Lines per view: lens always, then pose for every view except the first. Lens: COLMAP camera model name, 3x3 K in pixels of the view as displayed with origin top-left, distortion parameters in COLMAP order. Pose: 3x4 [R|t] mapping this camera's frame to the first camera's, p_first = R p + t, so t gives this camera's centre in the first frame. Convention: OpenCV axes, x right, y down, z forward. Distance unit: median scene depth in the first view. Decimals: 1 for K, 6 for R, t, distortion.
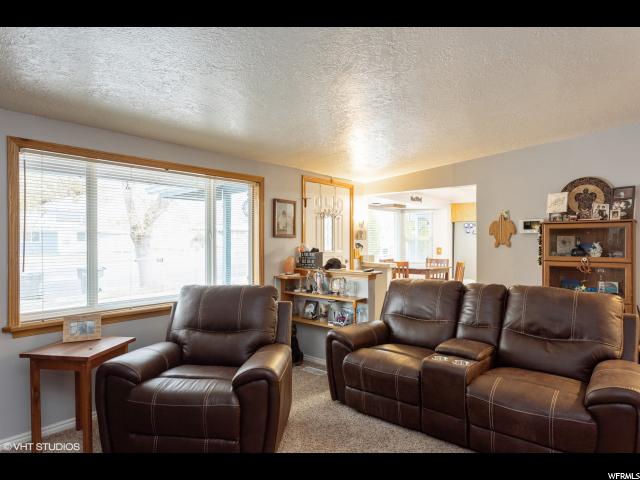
lens RADIAL K [[386.3, 0, 321.6], [0, 386.3, 242.1], [0, 0, 1]] dist [0.005314, 0.000774]
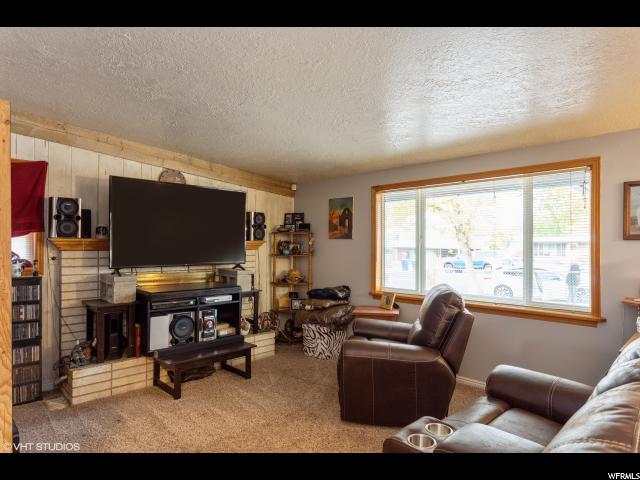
lens RADIAL K [[386.3, 0, 315.9], [0, 386.3, 240.9], [0, 0, 1]] dist [0.005314, 0.000774]
pose [[-0.098840, -0.004509, -0.995093, 0.613090], [-0.007294, 0.999966, -0.003807, -0.006698], [0.995077, 0.006882, -0.098870, 0.558122]]
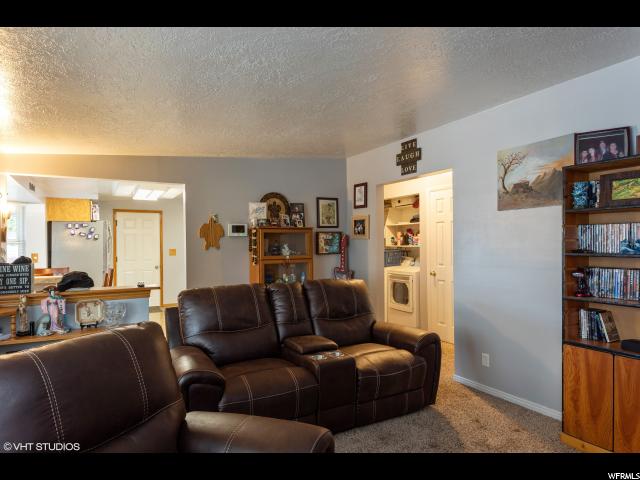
lens RADIAL K [[386.3, 0, 316.4], [0, 386.3, 242.2], [0, 0, 1]] dist [0.005314, 0.000774]
pose [[0.350704, -0.001070, 0.936486, -0.425139], [0.009016, 0.999957, -0.002234, -0.001468], [-0.936443, 0.009227, 0.350699, 0.409142]]
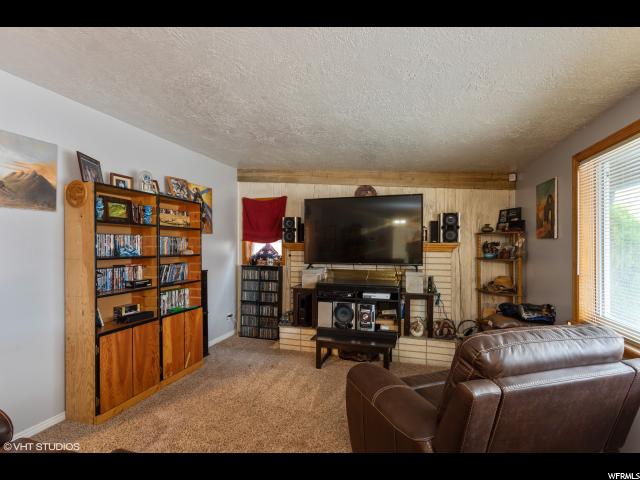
lens RADIAL K [[307.6, 0, 318.8], [0, 307.6, 246.2], [0, 0, 1]] dist [0.004510, 0.000449]
pose [[-0.918539, 0.003629, -0.395314, 0.155691], [0.001949, 0.999987, 0.004650, -0.005007], [0.395326, 0.003501, -0.918534, 0.940554]]
